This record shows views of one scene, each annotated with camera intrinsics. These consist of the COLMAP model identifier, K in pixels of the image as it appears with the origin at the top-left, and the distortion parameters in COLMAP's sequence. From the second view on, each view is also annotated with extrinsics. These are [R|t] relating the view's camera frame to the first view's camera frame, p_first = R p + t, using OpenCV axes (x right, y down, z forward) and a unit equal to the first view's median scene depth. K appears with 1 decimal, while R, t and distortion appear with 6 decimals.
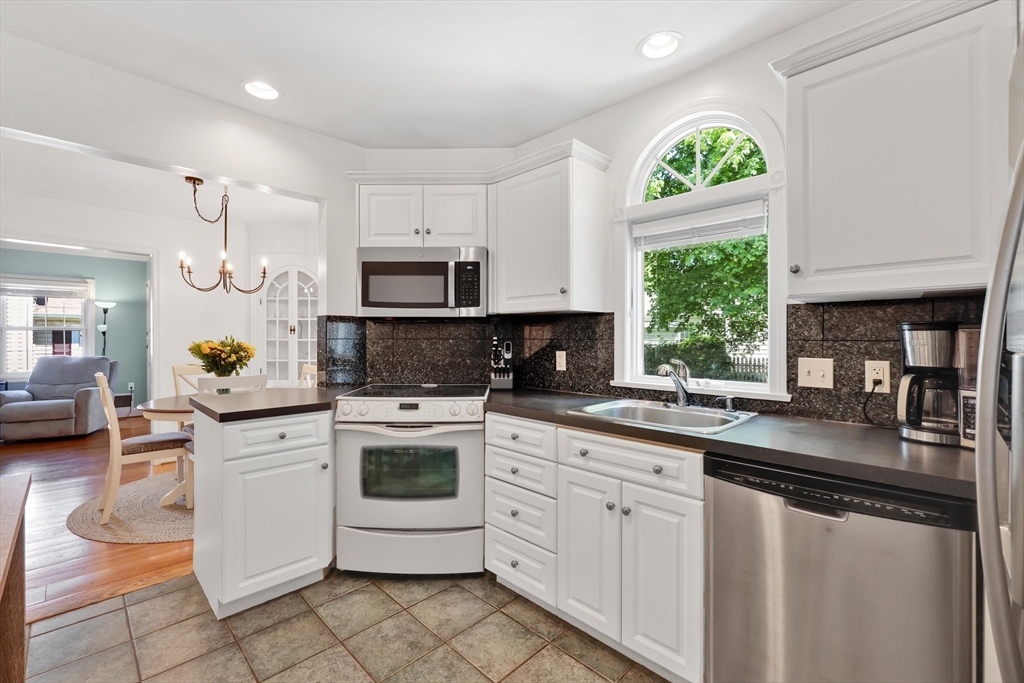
lens RADIAL K [[445.9, 0, 511.6], [0, 445.9, 332.0], [0, 0, 1]] dist [0.005187, 0.001068]
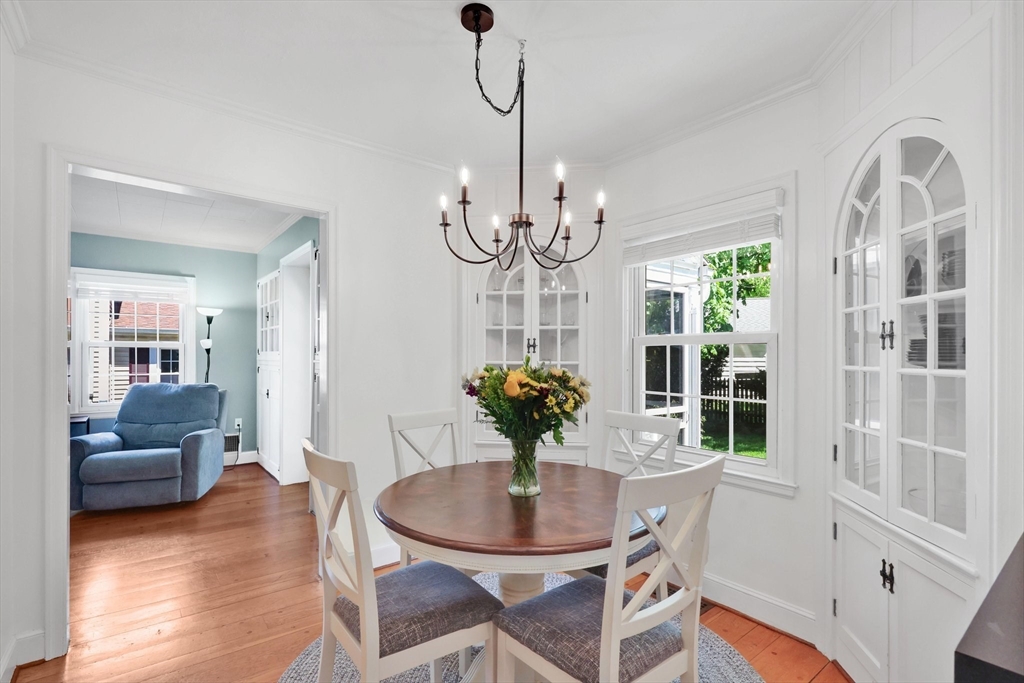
lens RADIAL K [[478.9, 0, 522.9], [0, 478.9, 352.7], [0, 0, 1]] dist [0.006742, 0.000826]
pose [[0.995648, 0.002312, -0.093163, -0.390021], [-0.001992, 0.999992, 0.003524, 0.001938], [0.093171, -0.003323, 0.995645, 0.325278]]
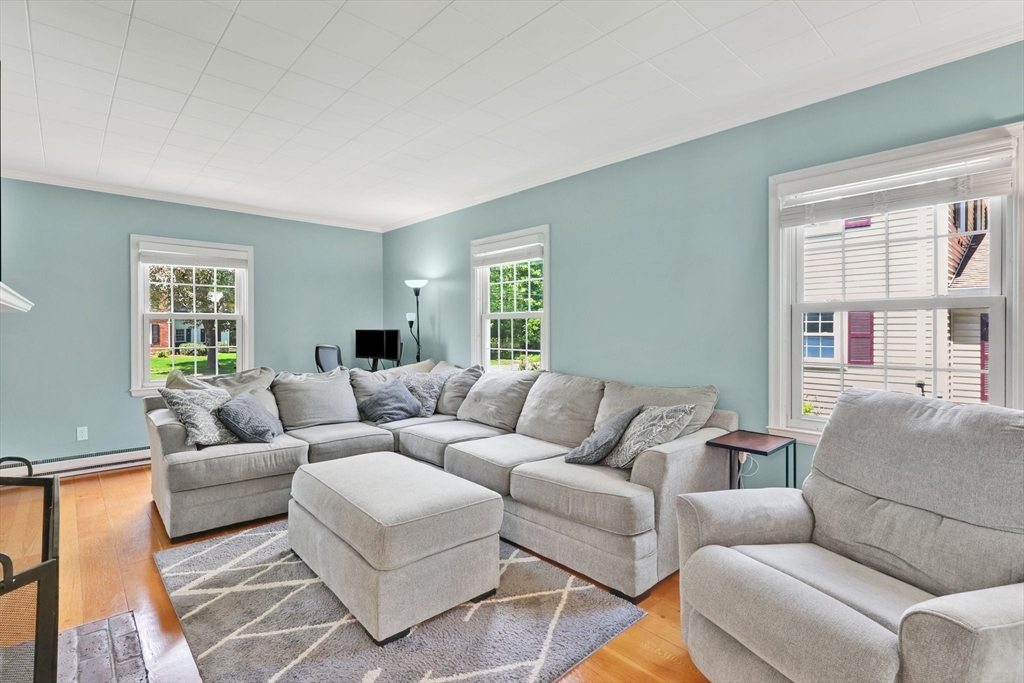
lens RADIAL K [[478.9, 0, 506.2], [0, 478.9, 325.0], [0, 0, 1]] dist [0.006742, 0.000826]
pose [[-0.040235, -0.002540, -0.999187, -0.882143], [0.006696, 0.999974, -0.002812, 0.011880], [0.999168, -0.006804, -0.040217, 1.014707]]
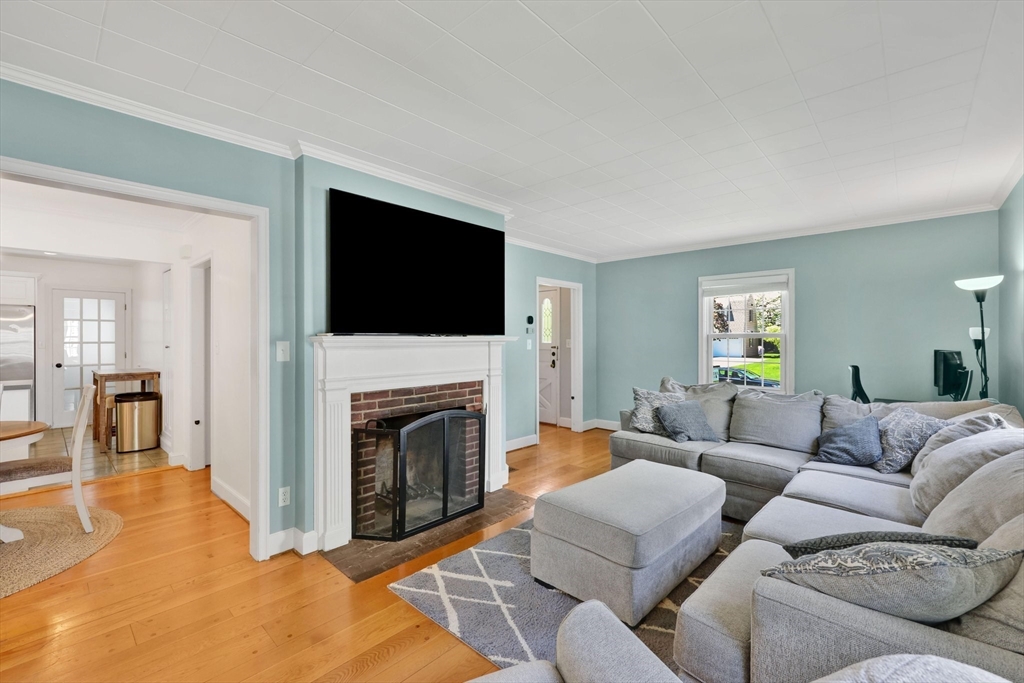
lens RADIAL K [[440.4, 0, 512.5], [0, 440.4, 339.9], [0, 0, 1]] dist [-0.000829, -0.000149]
pose [[-0.998445, 0.001401, -0.055723, -1.414174], [0.001625, 0.999991, -0.003967, -0.006518], [0.055717, -0.004051, -0.998438, 1.616202]]
